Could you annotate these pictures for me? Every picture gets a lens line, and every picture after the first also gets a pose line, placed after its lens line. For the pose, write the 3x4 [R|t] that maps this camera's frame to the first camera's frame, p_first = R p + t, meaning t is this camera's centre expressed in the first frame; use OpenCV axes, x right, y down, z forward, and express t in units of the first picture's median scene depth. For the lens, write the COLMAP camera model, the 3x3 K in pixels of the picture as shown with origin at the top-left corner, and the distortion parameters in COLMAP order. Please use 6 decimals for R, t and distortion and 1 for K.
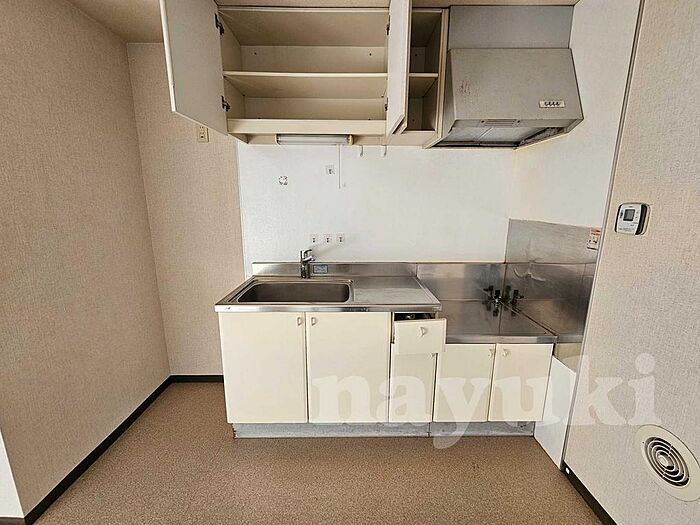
lens RADIAL K [[288.2, 0, 352.7], [0, 288.2, 259.3], [0, 0, 1]] dist [-0.001351, 0.000065]
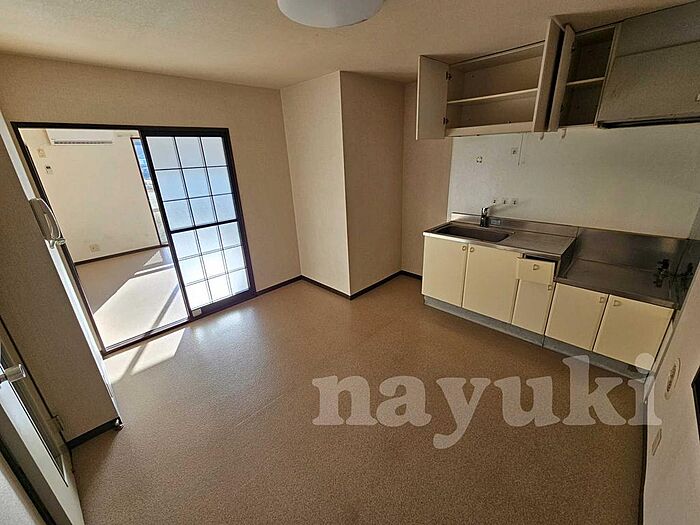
lens RADIAL K [[288.2, 0, 352.7], [0, 288.2, 259.3], [0, 0, 1]] dist [-0.001351, 0.000065]
pose [[0.705342, 0.214598, -0.675604, 0.518667], [-0.098232, 0.973470, 0.206657, -0.015010], [0.702028, -0.079398, 0.707709, -0.704793]]
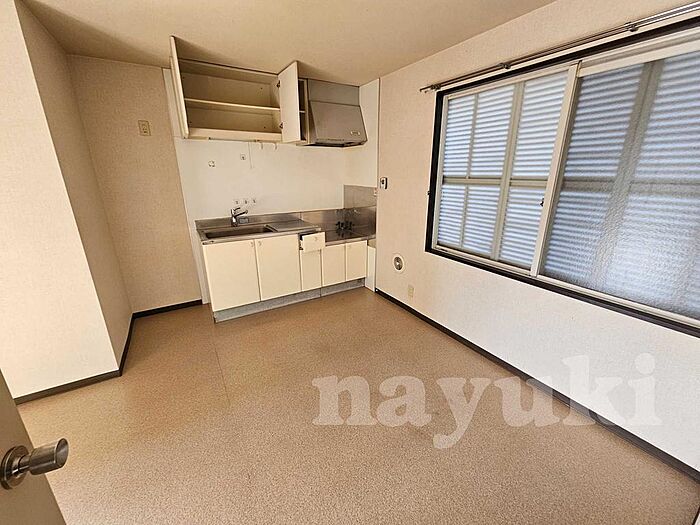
lens RADIAL K [[288.2, 0, 352.7], [0, 288.2, 259.3], [0, 0, 1]] dist [-0.001351, 0.000065]
pose [[0.858134, -0.159250, 0.488105, -0.526927], [0.105280, 0.985058, 0.136294, 0.118677], [-0.502516, -0.065571, 0.862078, -0.899296]]
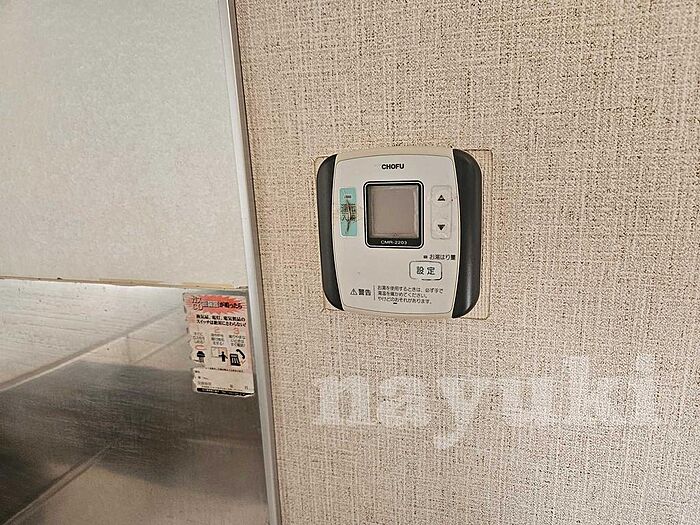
lens RADIAL K [[467.2, 0, 350.0], [0, 467.2, 262.5], [0, 0, 1]] dist [0.000377, 0.000077]
pose [[0.304241, -0.276484, 0.911589, 0.489947], [0.226166, 0.950556, 0.212820, -0.137614], [-0.925357, 0.141422, 0.351729, 0.664270]]
